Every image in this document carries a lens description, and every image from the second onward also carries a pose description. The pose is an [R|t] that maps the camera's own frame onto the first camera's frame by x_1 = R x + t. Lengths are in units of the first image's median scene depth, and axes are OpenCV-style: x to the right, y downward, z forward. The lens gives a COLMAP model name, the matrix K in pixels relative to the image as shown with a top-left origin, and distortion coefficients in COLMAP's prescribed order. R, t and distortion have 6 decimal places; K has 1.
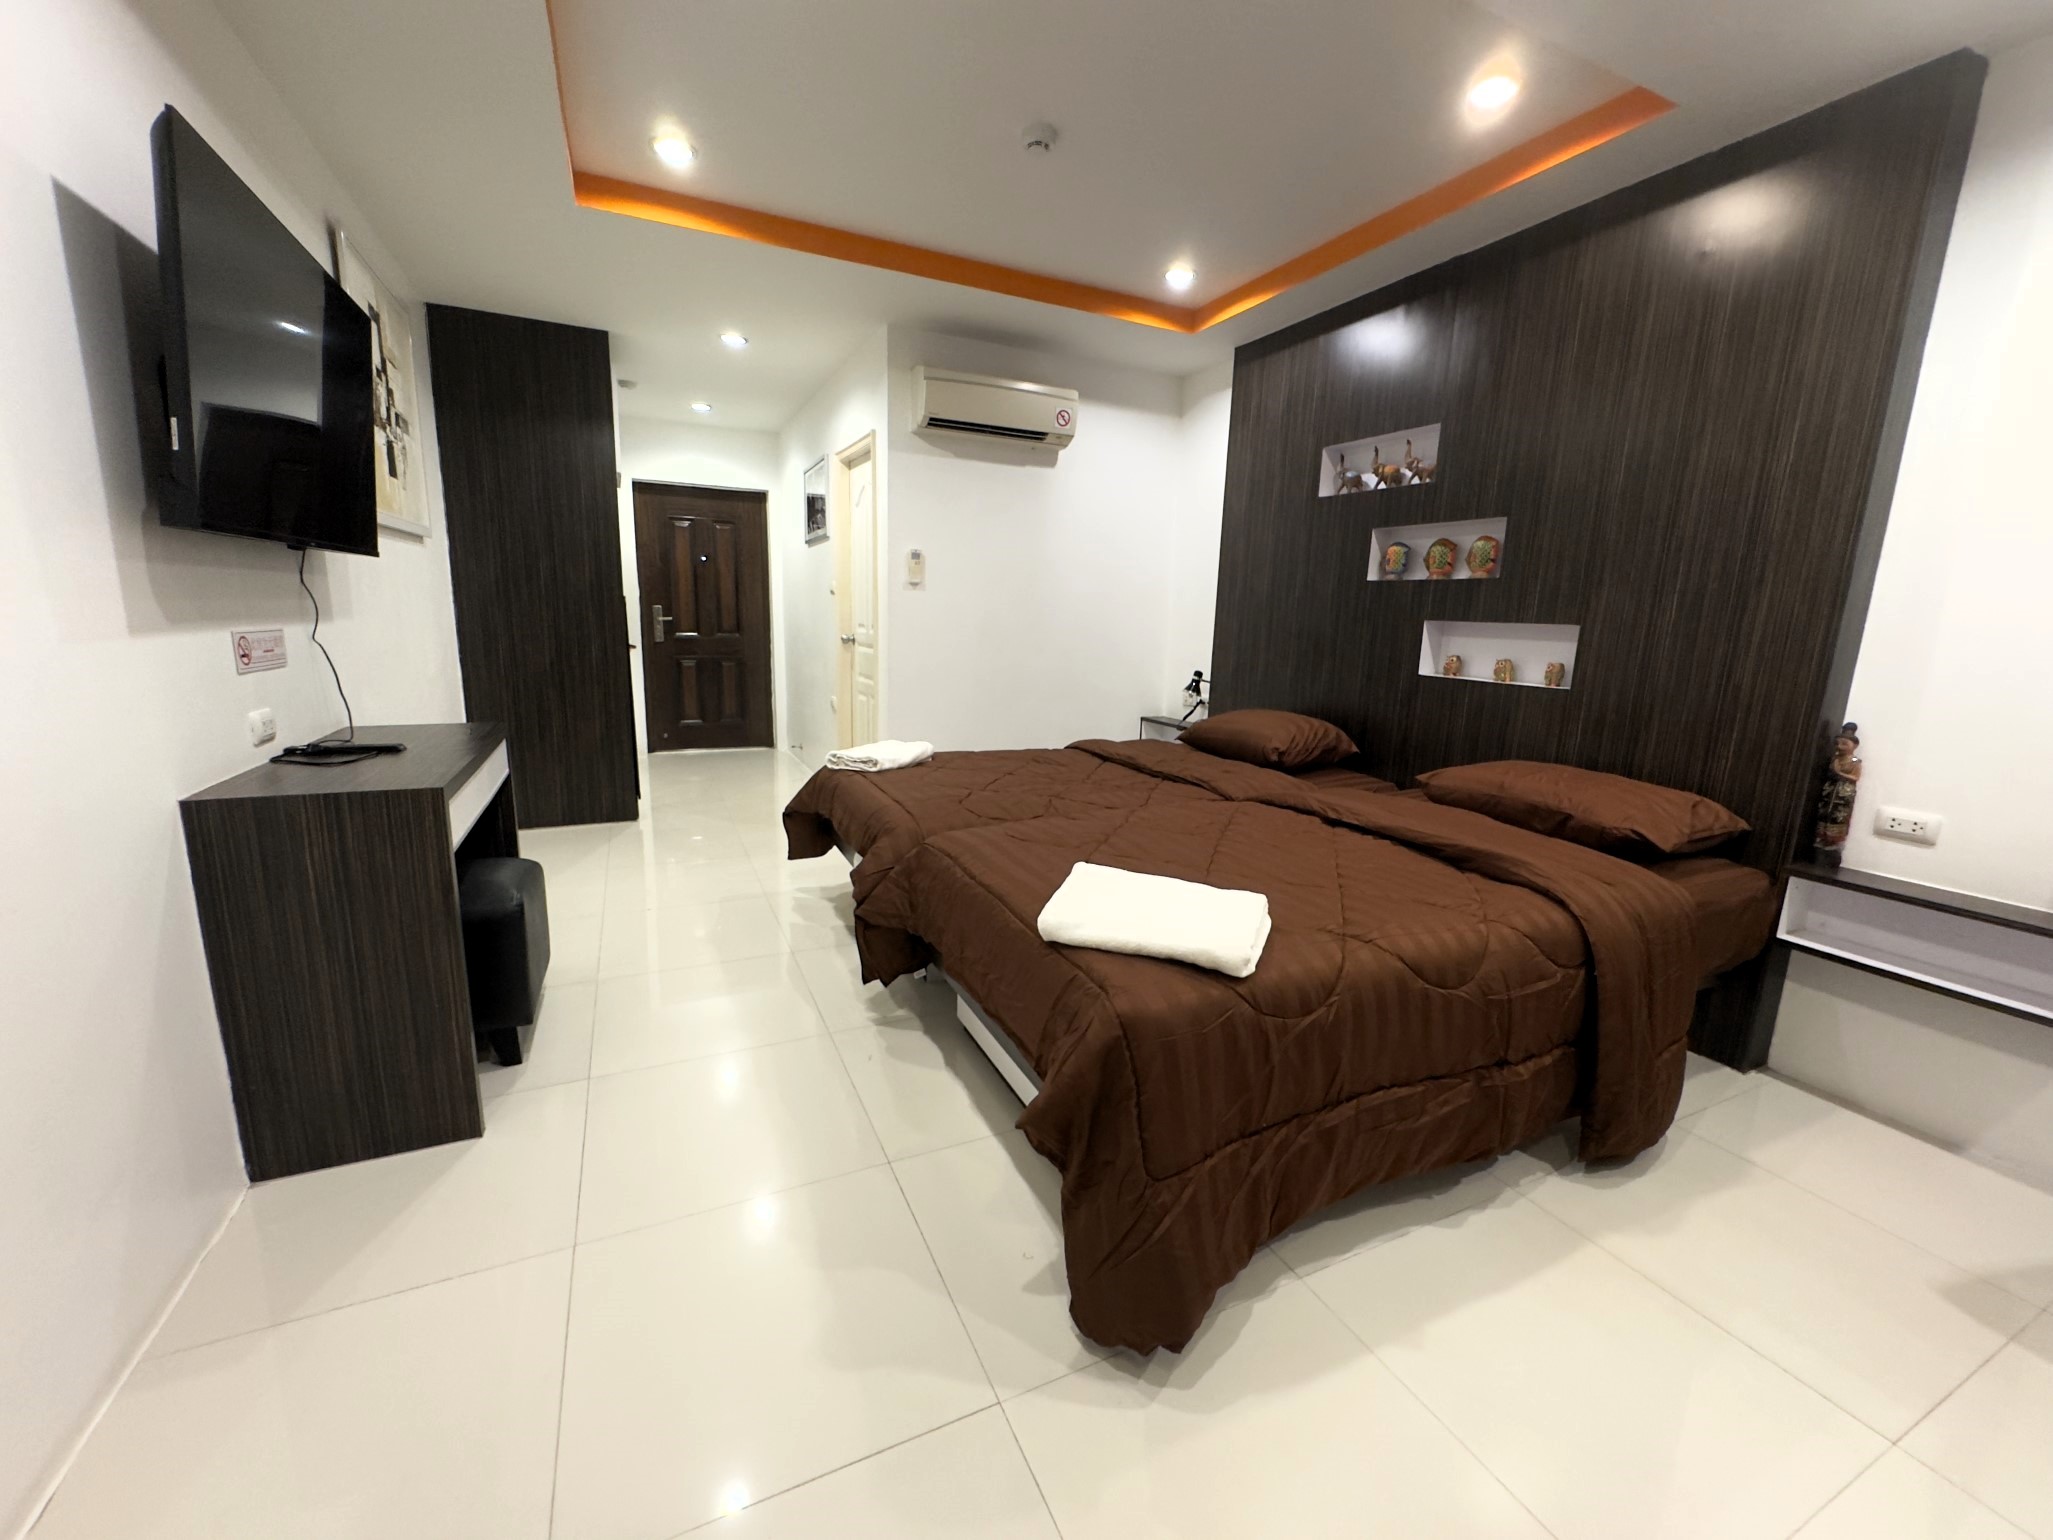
lens RADIAL K [[815.9, 0, 1029.1], [0, 815.9, 762.7], [0, 0, 1]] dist [-0.001316, -0.000718]
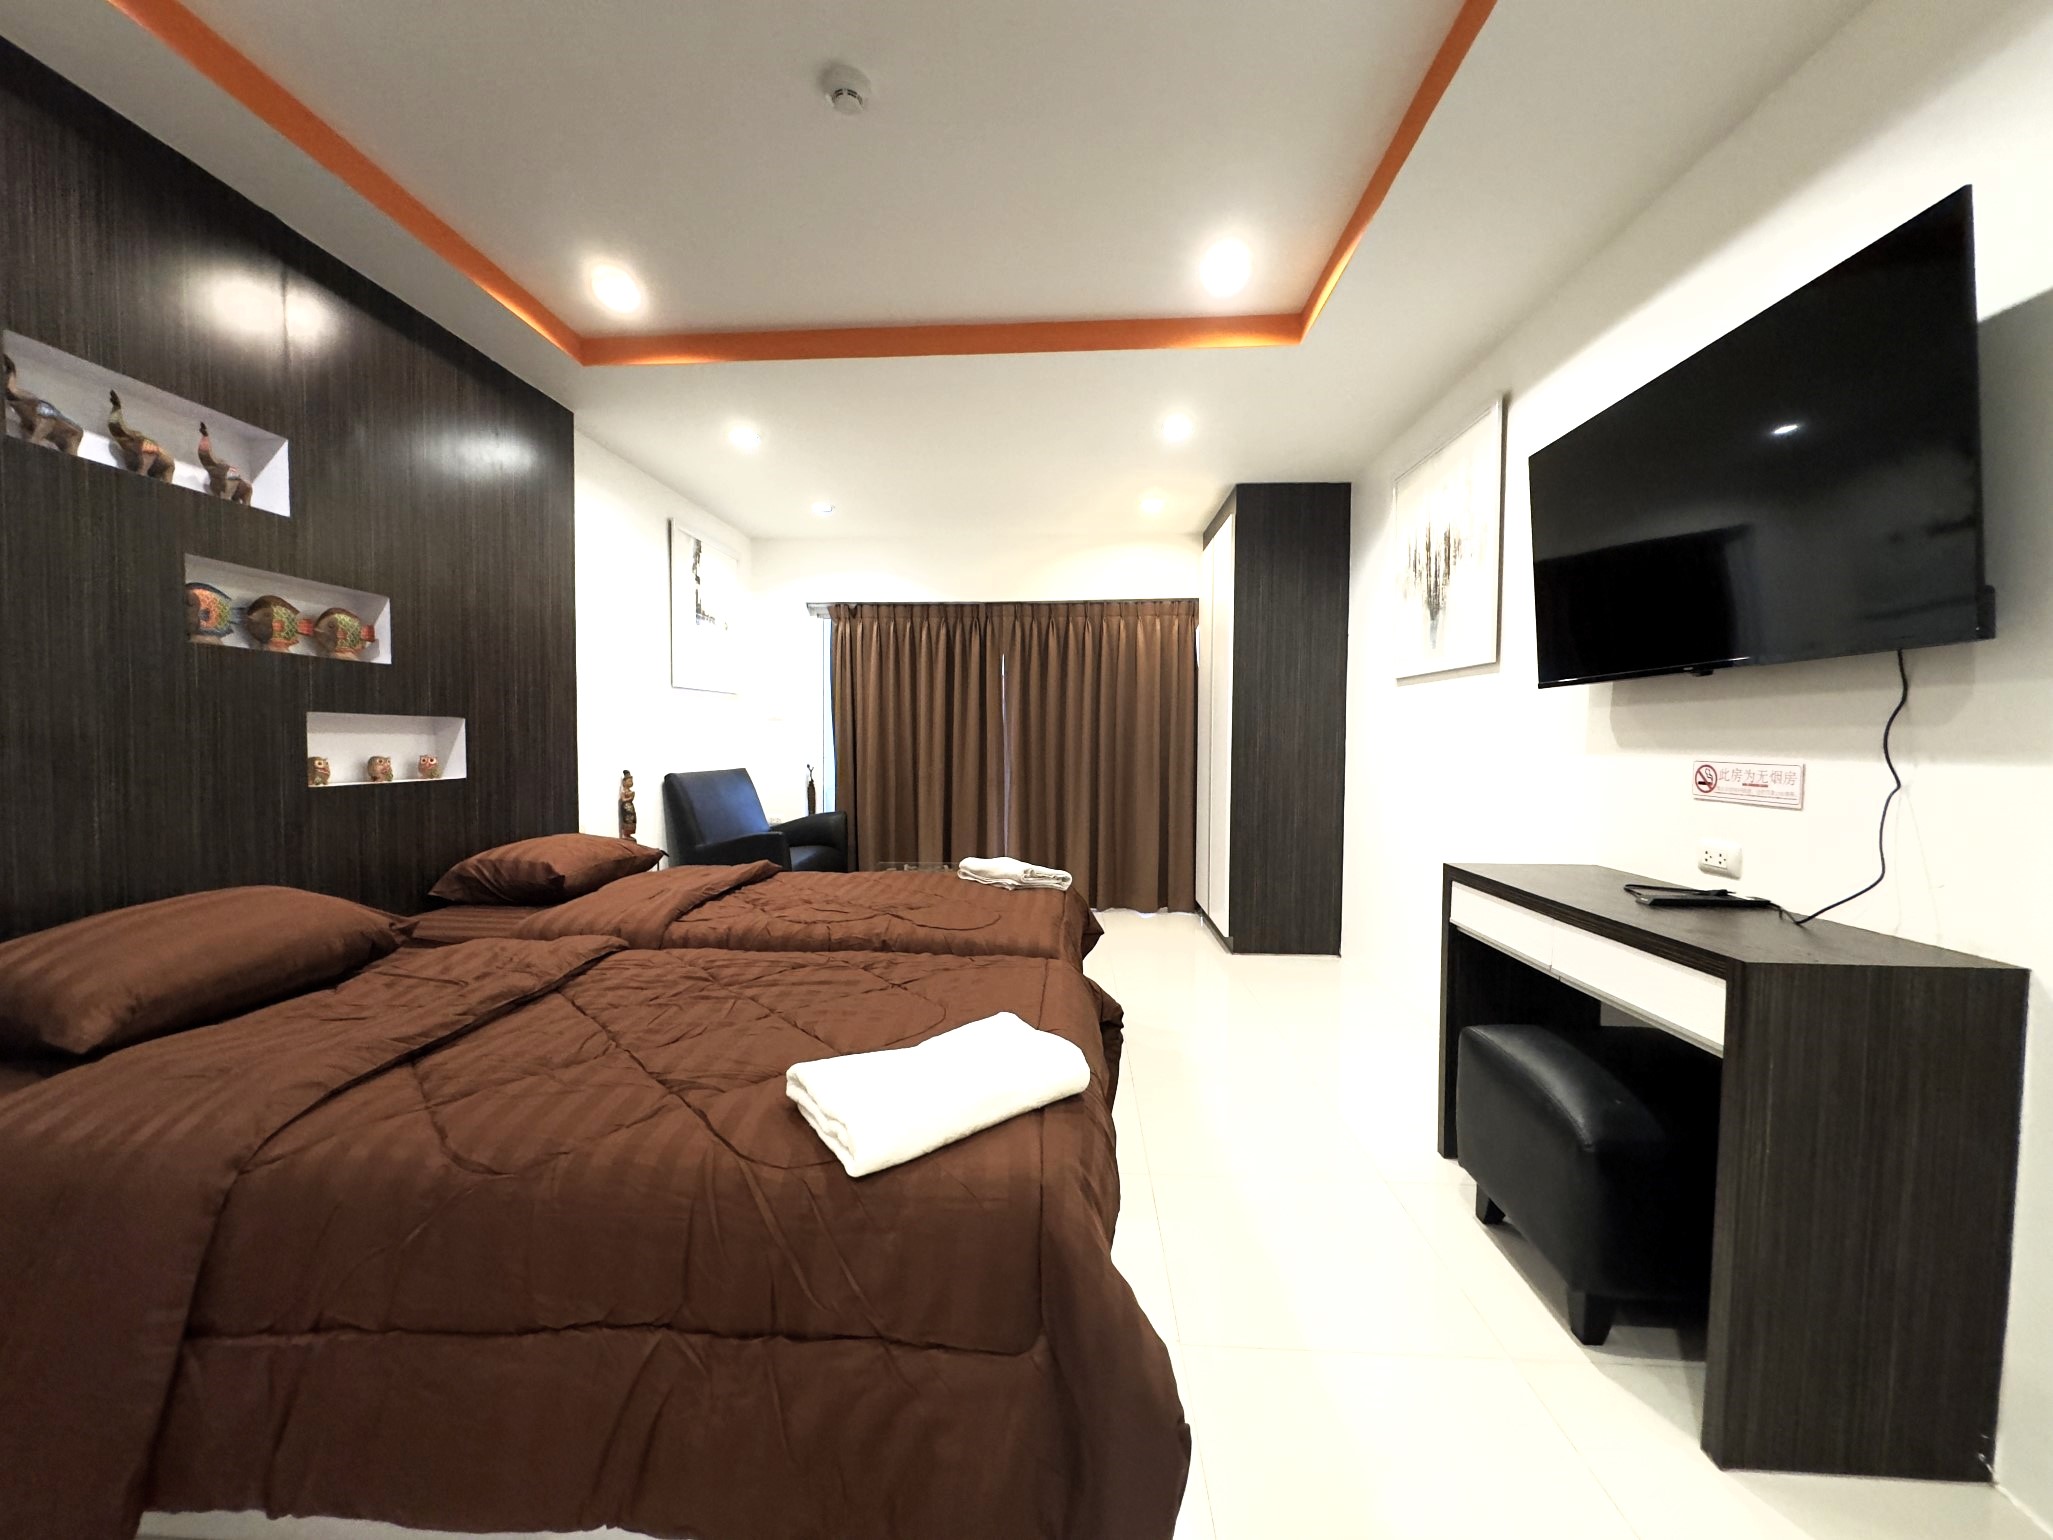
lens RADIAL K [[815.9, 0, 1019.4], [0, 815.9, 773.3], [0, 0, 1]] dist [-0.001316, -0.000718]
pose [[-0.871149, -0.054073, 0.488033, -0.483742], [0.059065, 0.975161, 0.213479, -0.282474], [-0.487454, 0.214797, -0.846316, 1.561062]]
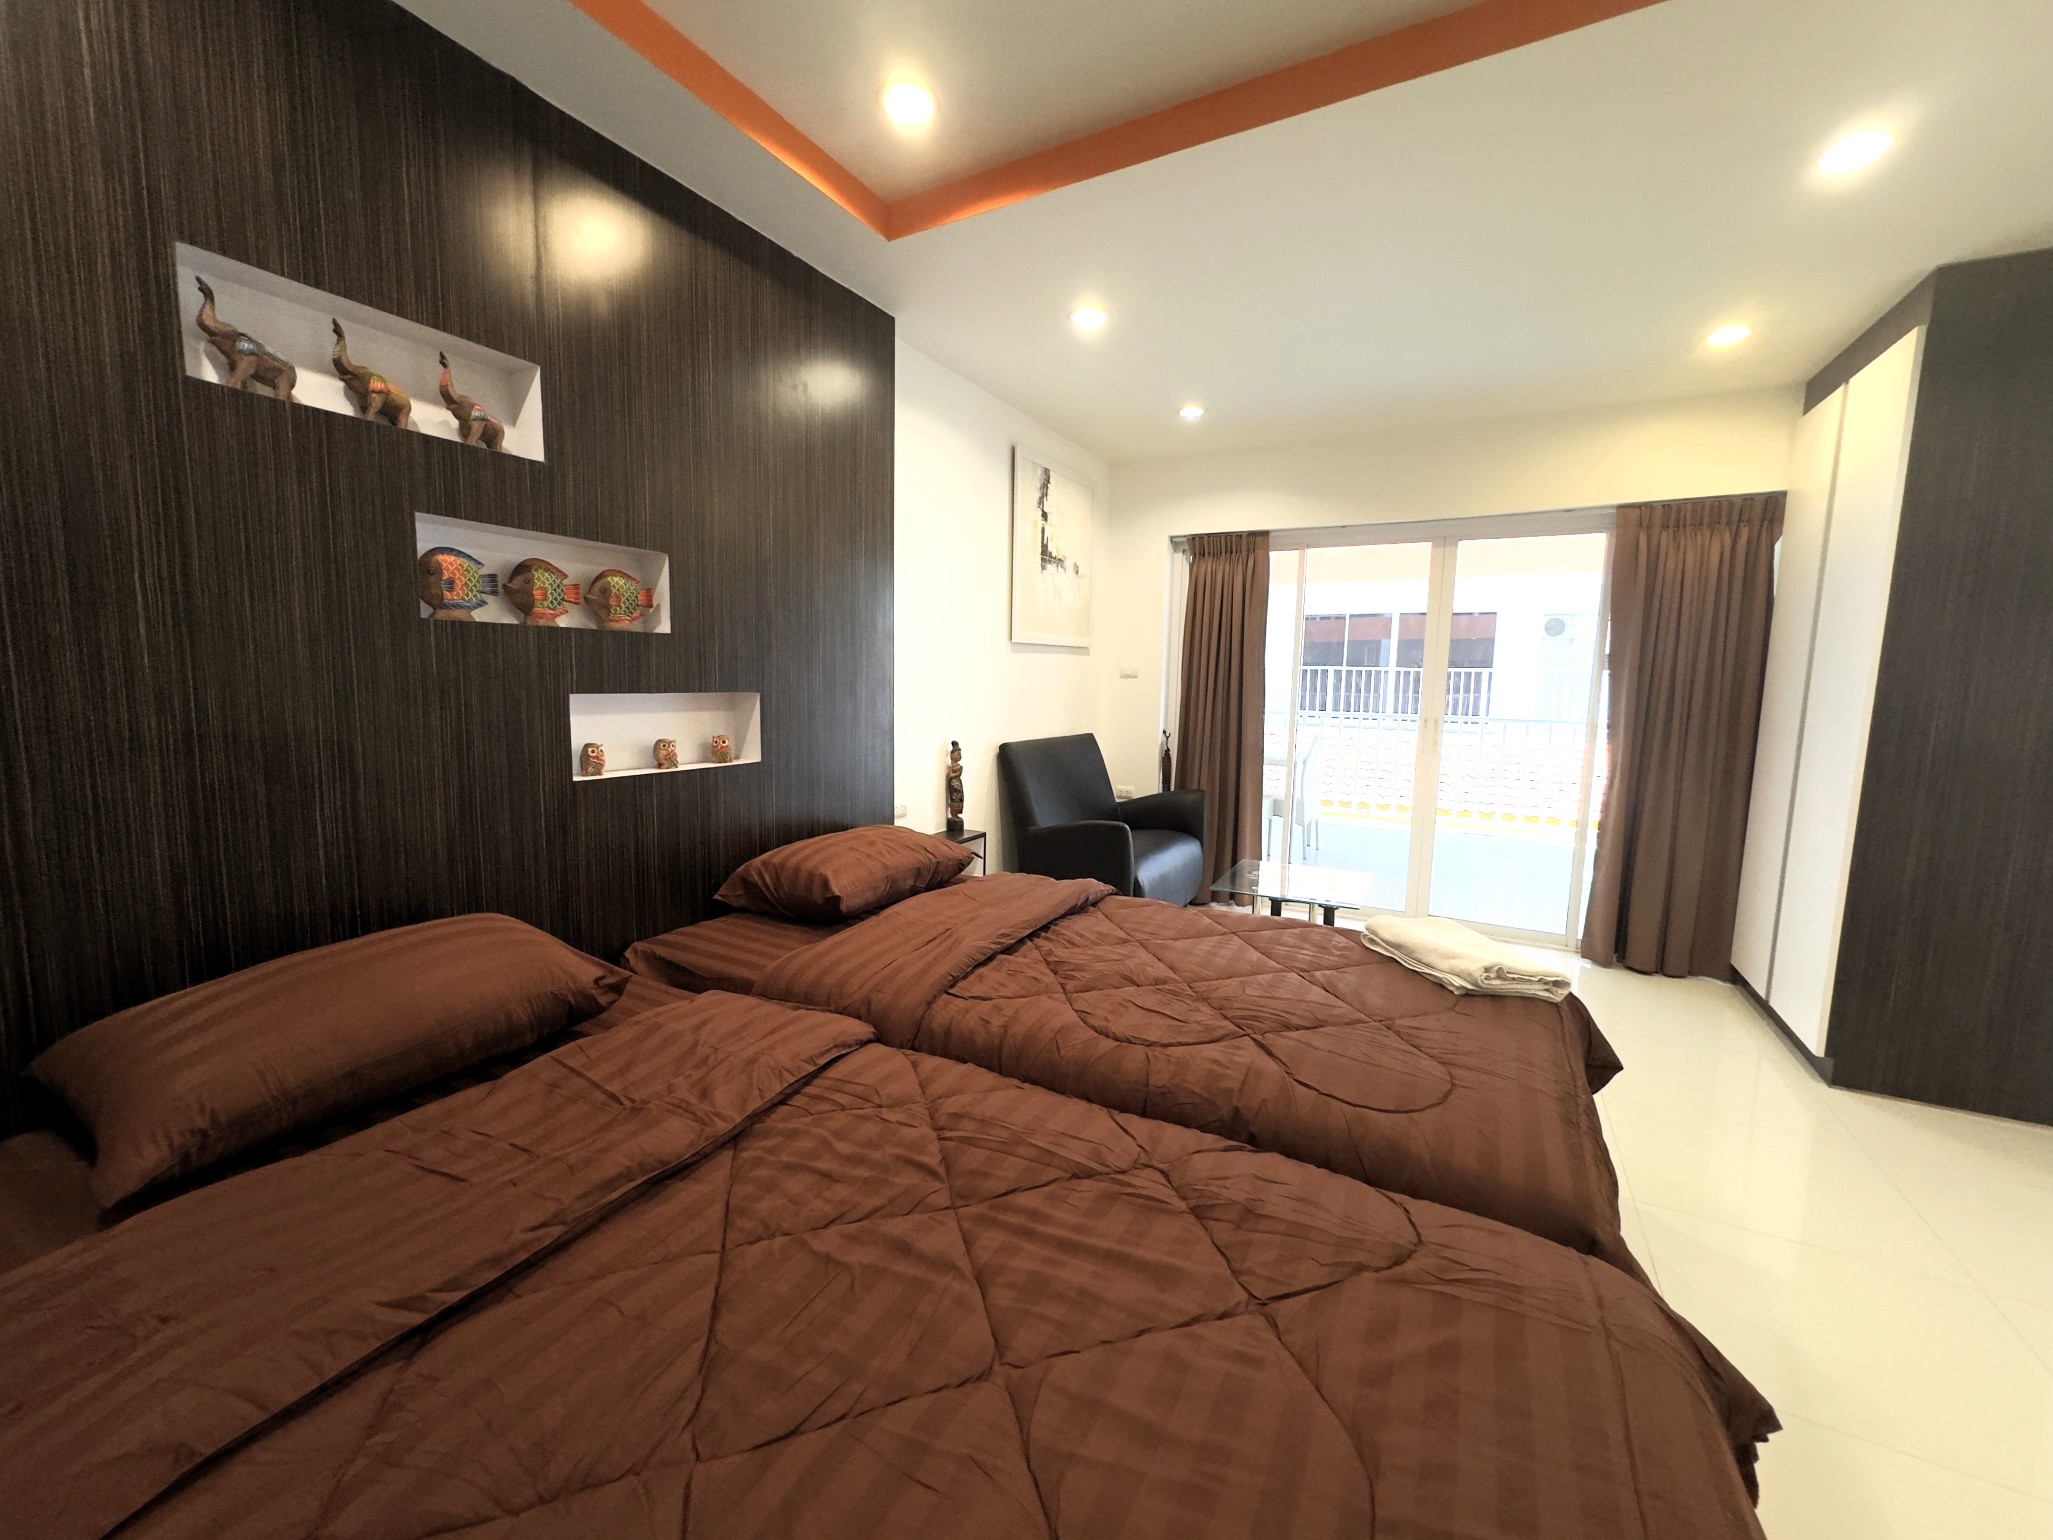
lens RADIAL K [[815.9, 0, 1025.0], [0, 815.9, 771.2], [0, 0, 1]] dist [-0.001316, -0.000718]
pose [[-0.579541, -0.135389, 0.803618, -0.250998], [0.113451, 0.963097, 0.244075, -0.273098], [-0.807007, 0.232623, -0.542795, 1.274947]]
